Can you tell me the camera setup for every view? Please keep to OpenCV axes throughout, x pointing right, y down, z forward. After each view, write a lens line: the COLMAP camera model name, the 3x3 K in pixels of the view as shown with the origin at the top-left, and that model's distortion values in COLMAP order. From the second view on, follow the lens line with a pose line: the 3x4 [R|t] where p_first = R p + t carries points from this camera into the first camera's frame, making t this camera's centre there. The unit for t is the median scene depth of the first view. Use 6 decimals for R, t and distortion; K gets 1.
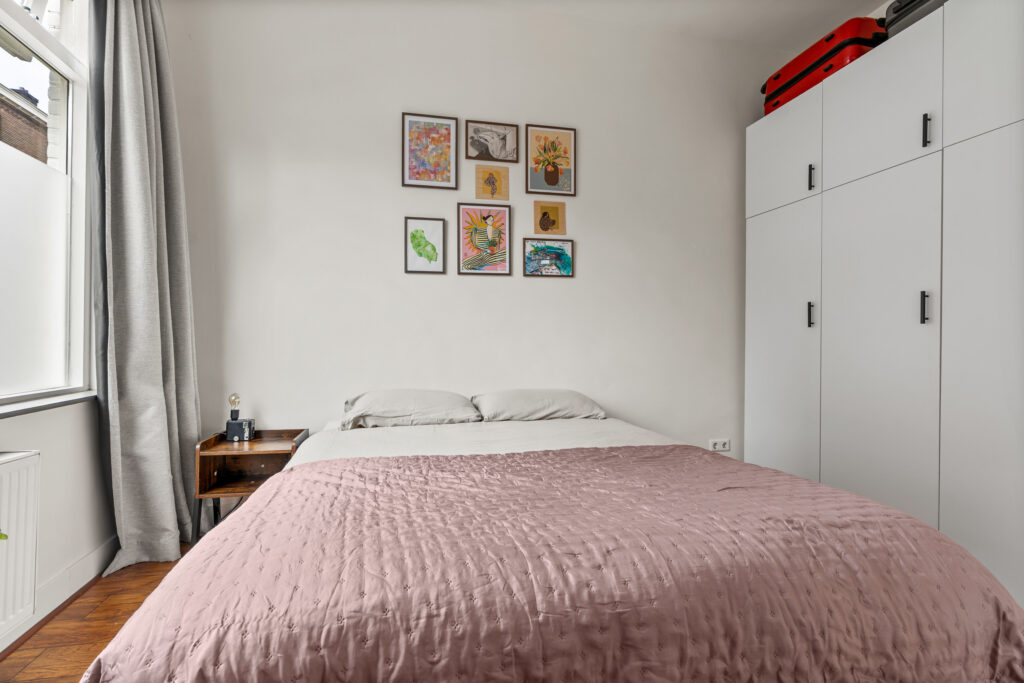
lens RADIAL K [[488.2, 0, 510.2], [0, 488.2, 341.2], [0, 0, 1]] dist [-0.013518, 0.000497]
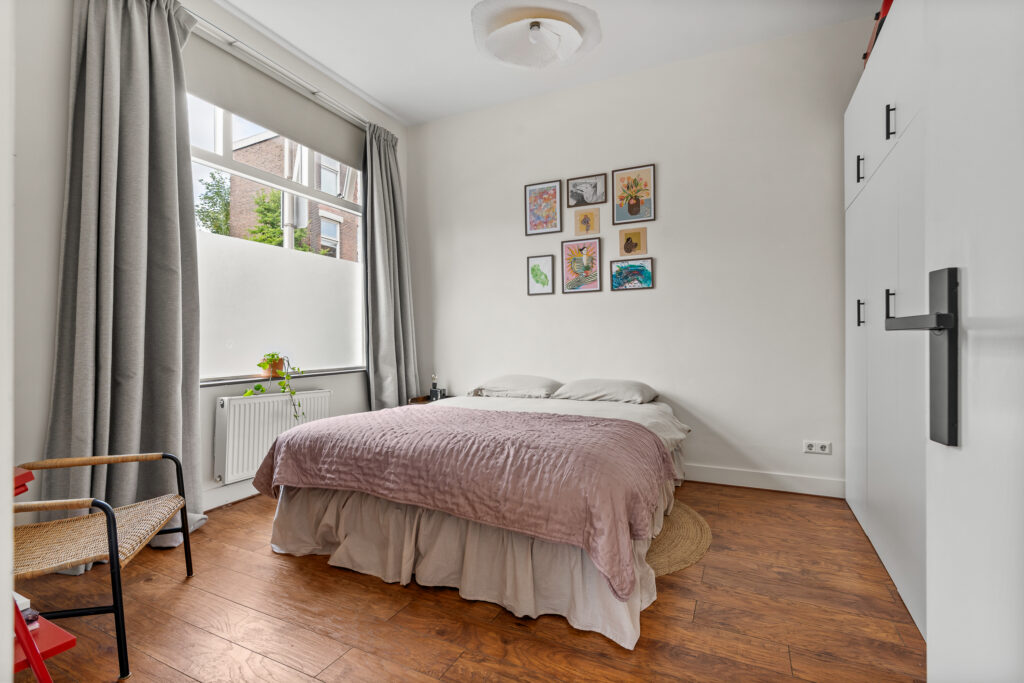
lens RADIAL K [[488.2, 0, 510.2], [0, 488.2, 342.1], [0, 0, 1]] dist [-0.013518, 0.000497]
pose [[0.780337, -0.004881, -0.625341, 0.626223], [0.007420, 0.999971, 0.001455, -0.003525], [0.625316, -0.005775, 0.780350, -0.161249]]
